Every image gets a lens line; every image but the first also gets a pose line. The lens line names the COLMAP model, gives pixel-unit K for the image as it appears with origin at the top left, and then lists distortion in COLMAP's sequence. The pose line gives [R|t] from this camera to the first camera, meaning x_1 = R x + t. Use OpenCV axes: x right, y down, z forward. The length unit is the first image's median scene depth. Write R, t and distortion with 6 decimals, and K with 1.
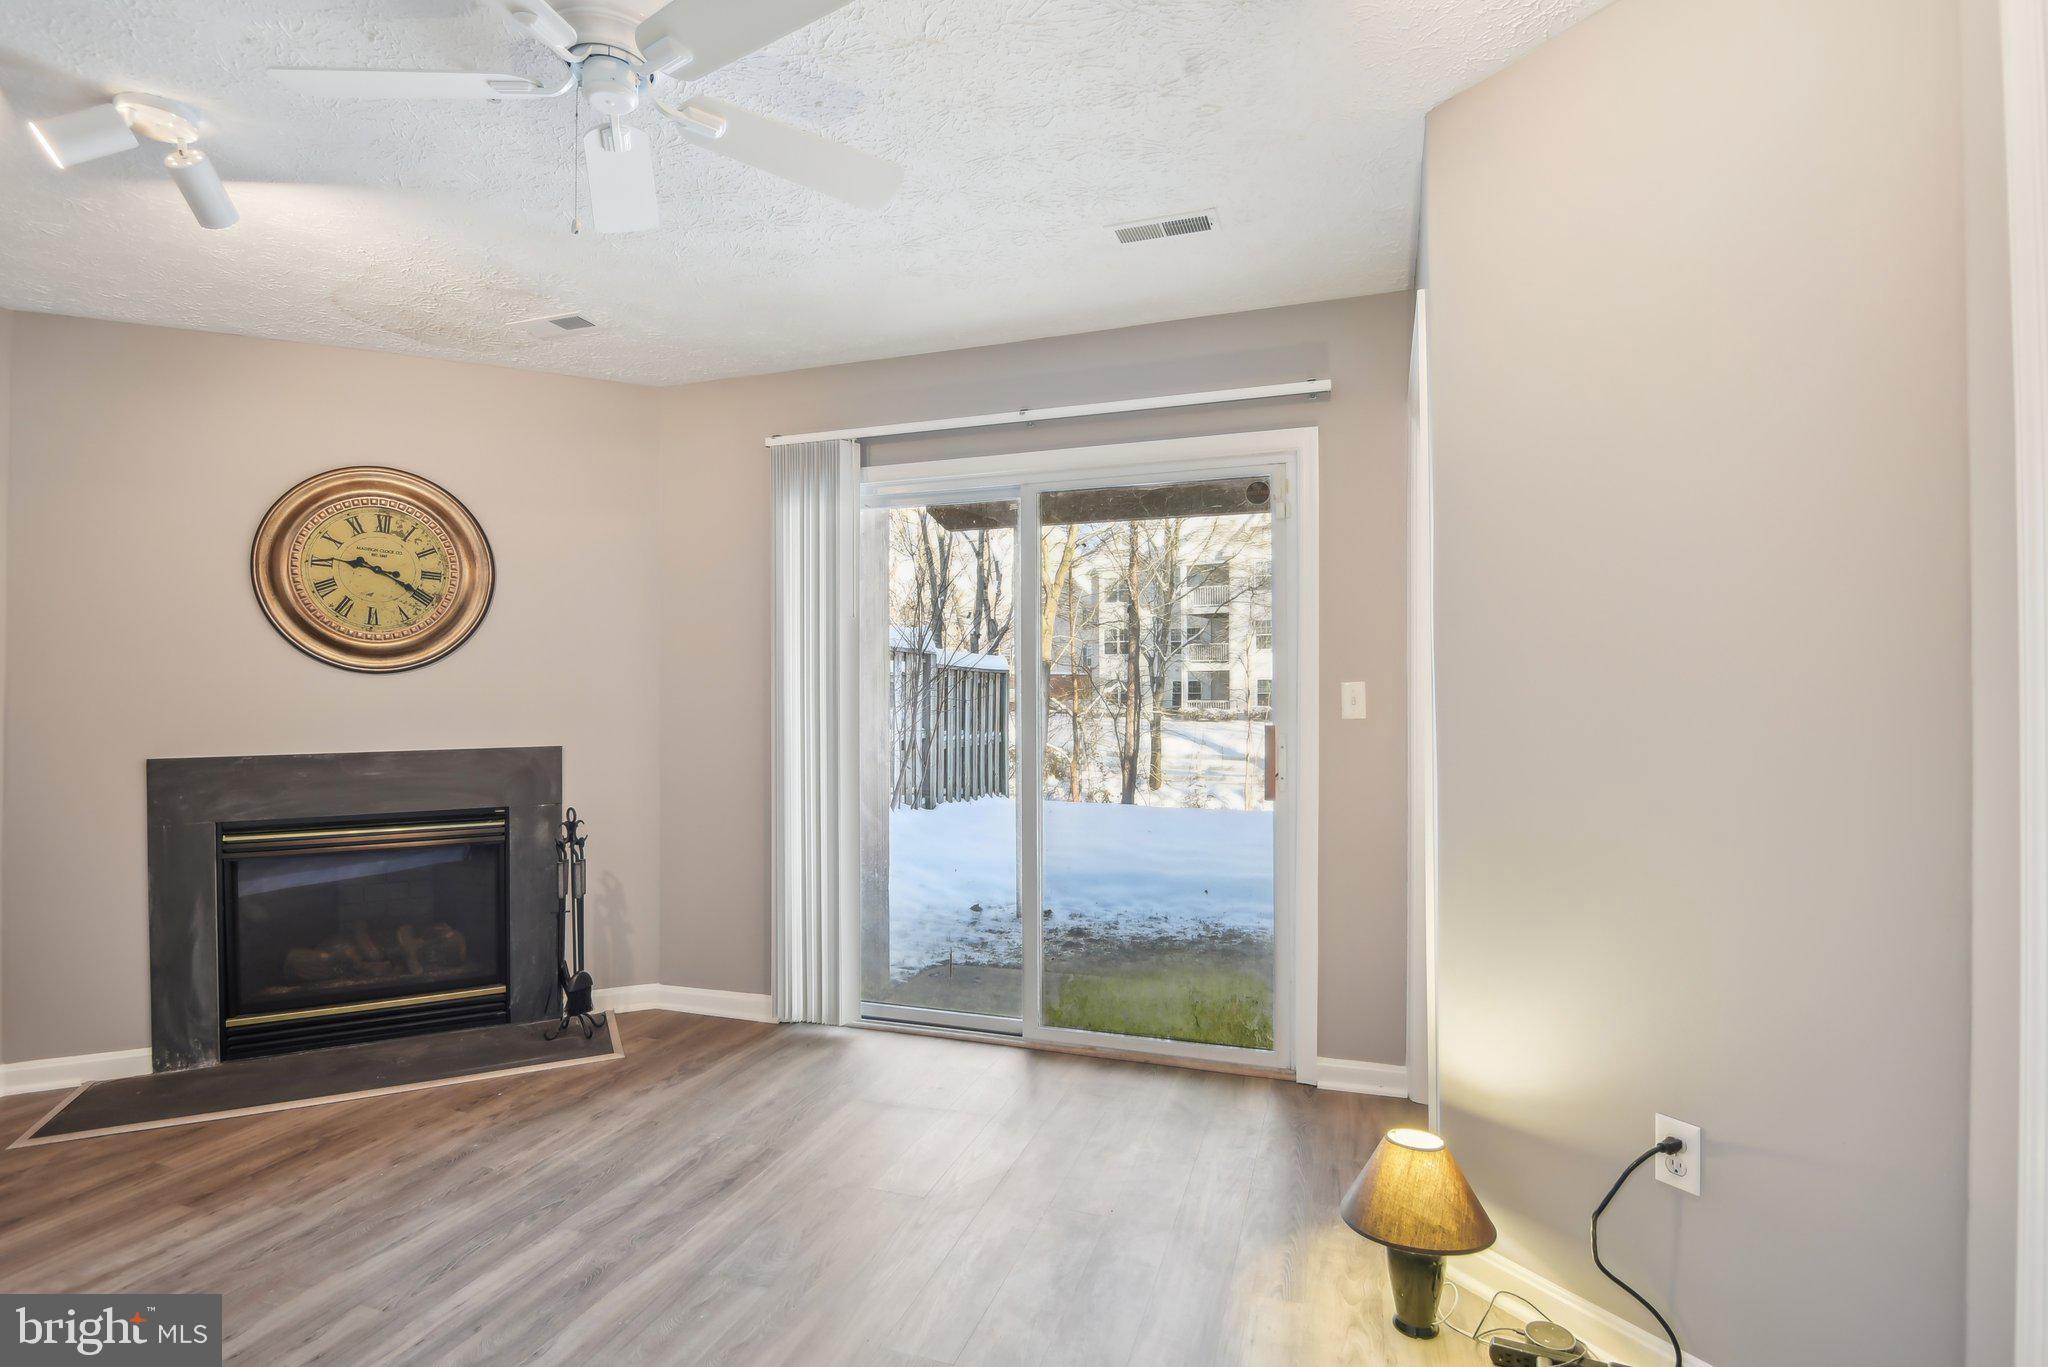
lens RADIAL K [[955.6, 0, 987.0], [0, 955.6, 691.2], [0, 0, 1]] dist [-0.009621, -0.005347]
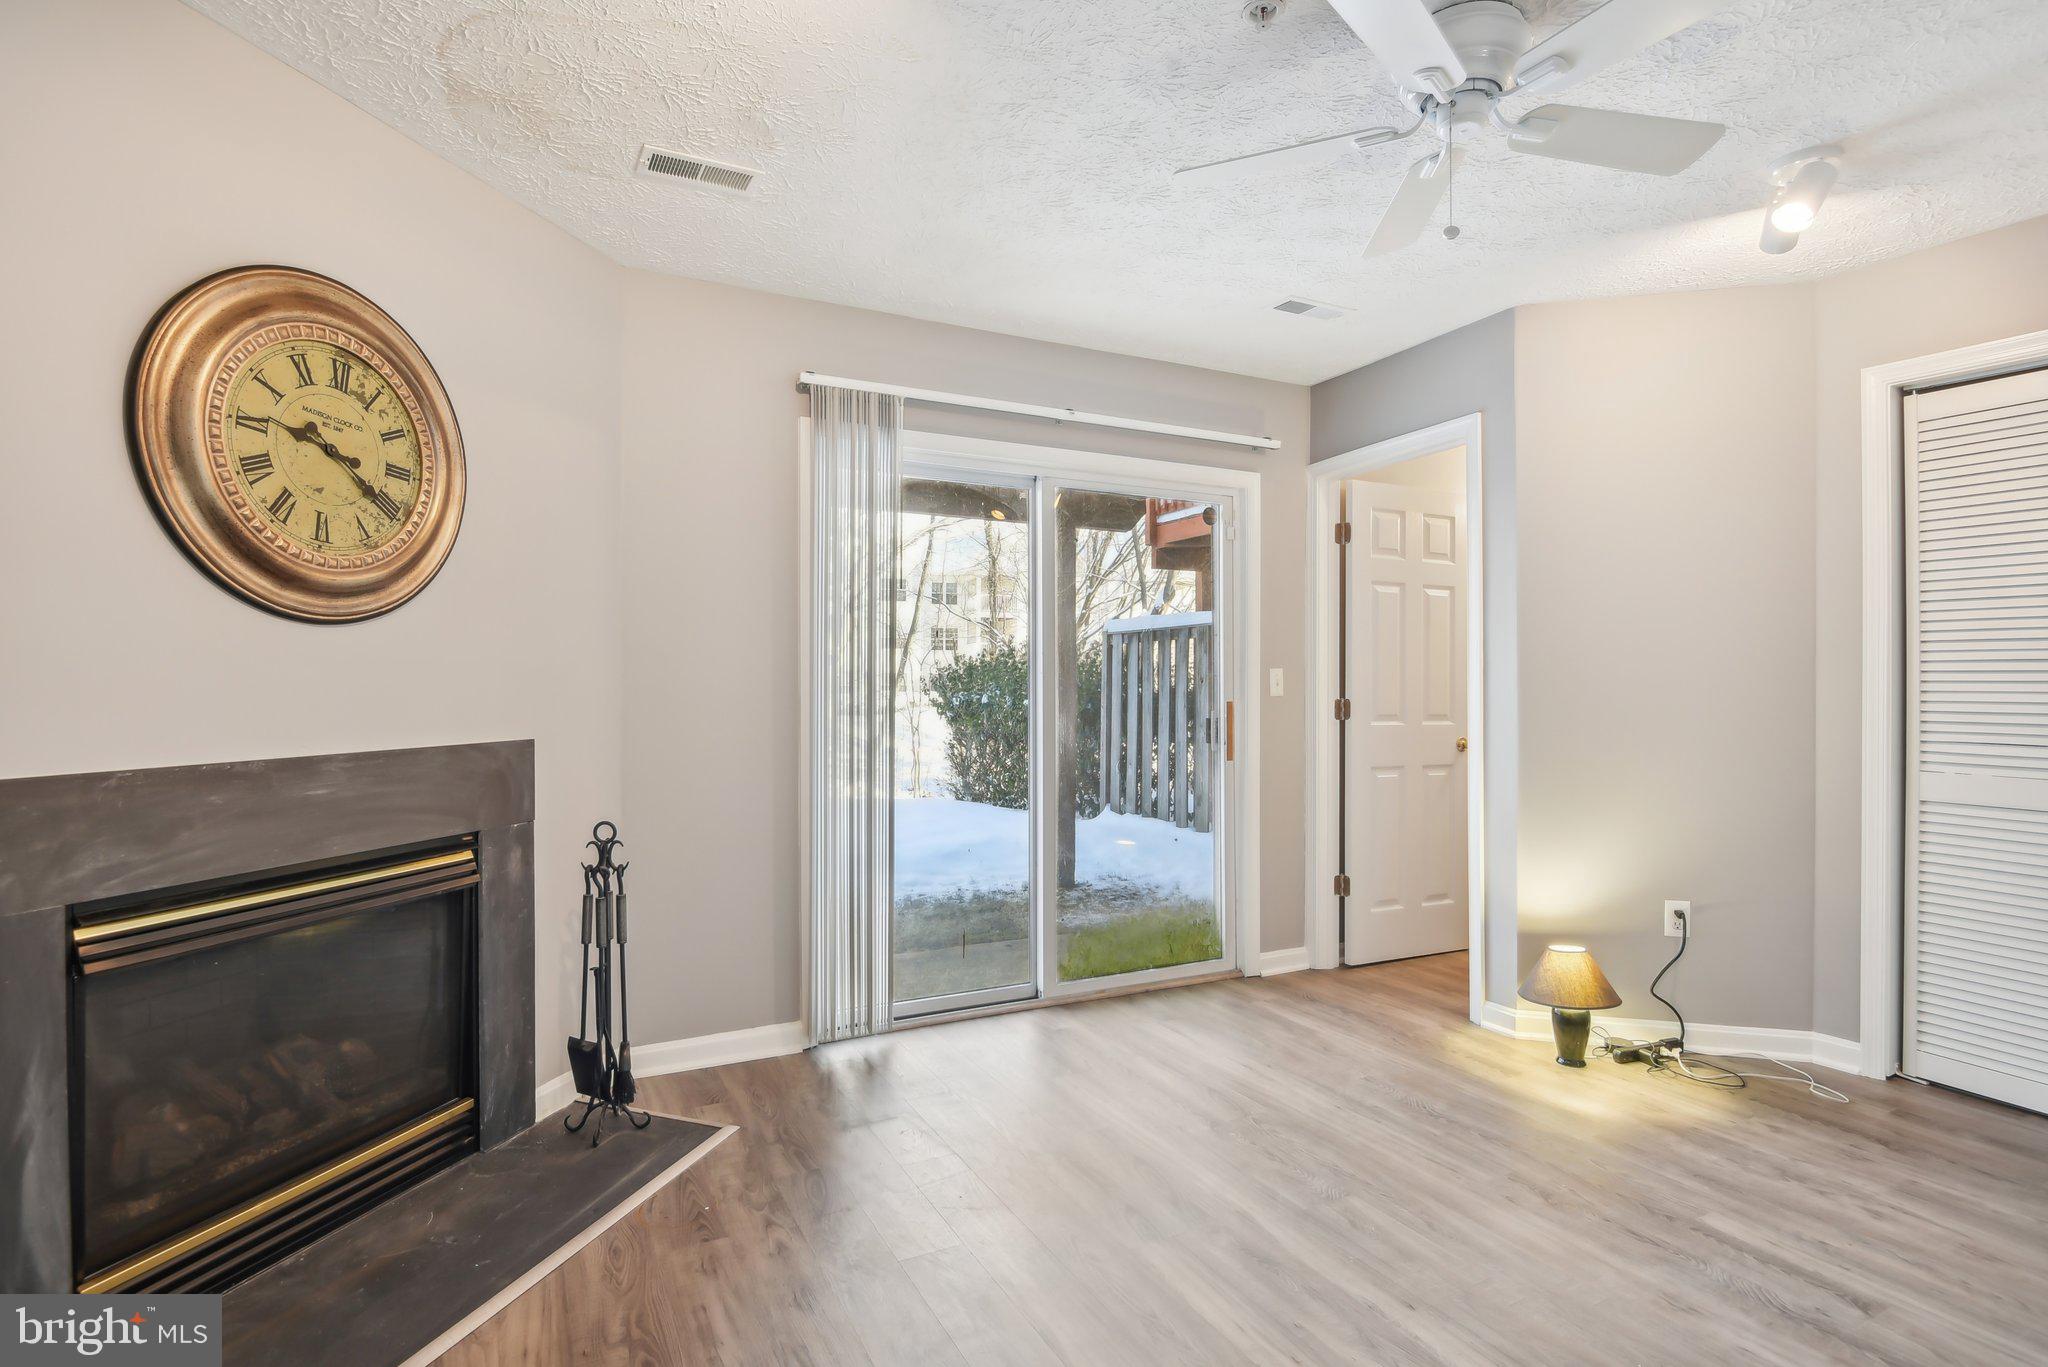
lens RADIAL K [[955.6, 0, 976.4], [0, 955.6, 690.0], [0, 0, 1]] dist [-0.009621, -0.005347]
pose [[0.723971, 0.004122, 0.689818, -0.759802], [-0.006796, 0.999976, 0.001157, 0.019521], [-0.689797, -0.005525, 0.723982, 0.287141]]
